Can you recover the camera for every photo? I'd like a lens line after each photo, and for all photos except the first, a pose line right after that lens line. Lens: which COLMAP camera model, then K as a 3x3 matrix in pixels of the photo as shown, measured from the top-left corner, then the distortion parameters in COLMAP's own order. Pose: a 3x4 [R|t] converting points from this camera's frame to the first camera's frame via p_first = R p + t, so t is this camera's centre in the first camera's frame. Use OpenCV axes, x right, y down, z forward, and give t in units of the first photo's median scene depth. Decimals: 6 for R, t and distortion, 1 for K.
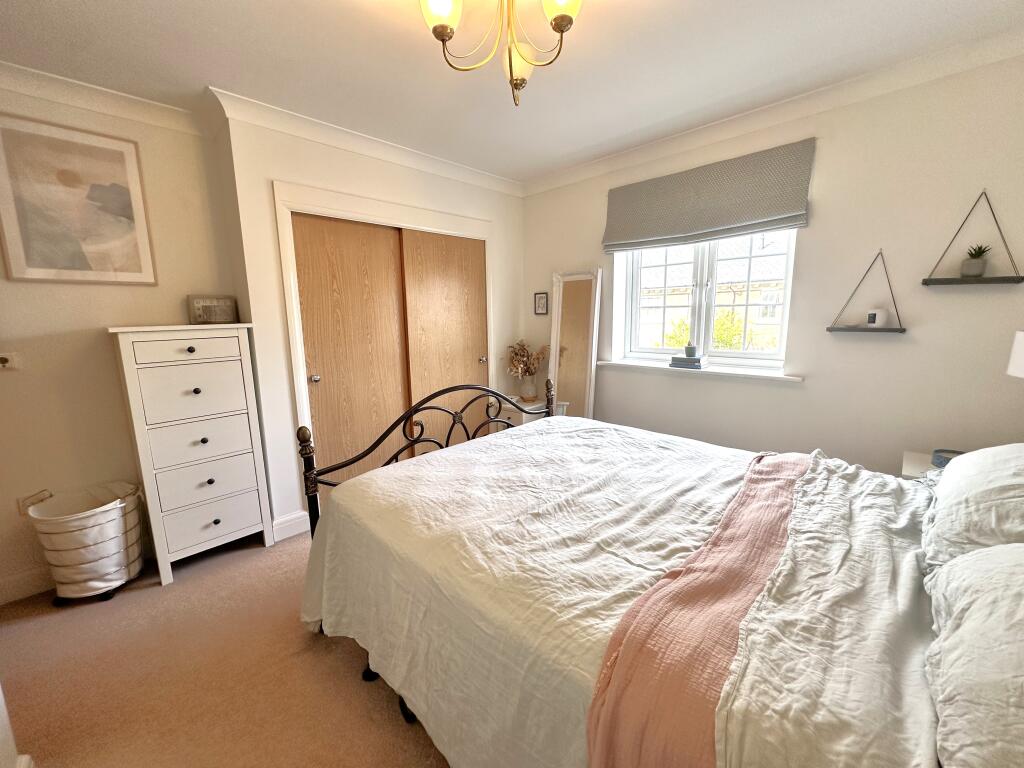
lens RADIAL K [[406.6, 0, 509.0], [0, 406.6, 383.3], [0, 0, 1]] dist [-0.003220, 0.000156]
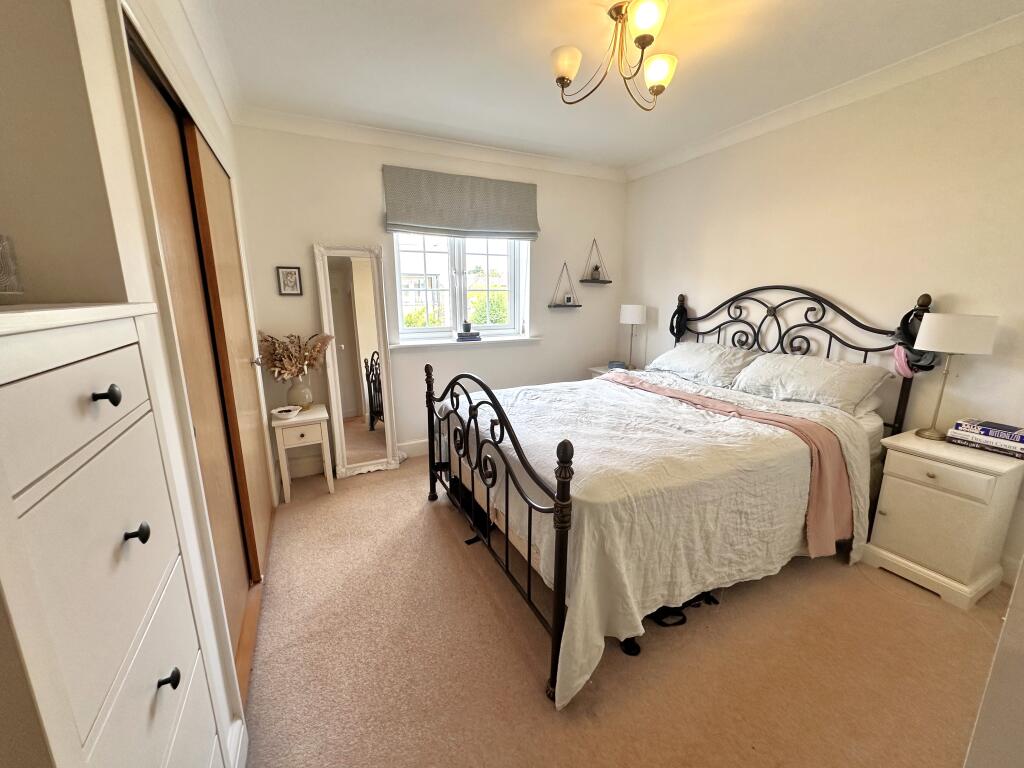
lens RADIAL K [[406.6, 0, 509.1], [0, 406.6, 382.0], [0, 0, 1]] dist [-0.003220, 0.000156]
pose [[0.331680, -0.176522, 0.926730, -0.795231], [0.157191, 0.978947, 0.130209, -0.067395], [-0.930204, 0.102486, 0.352445, 0.553636]]
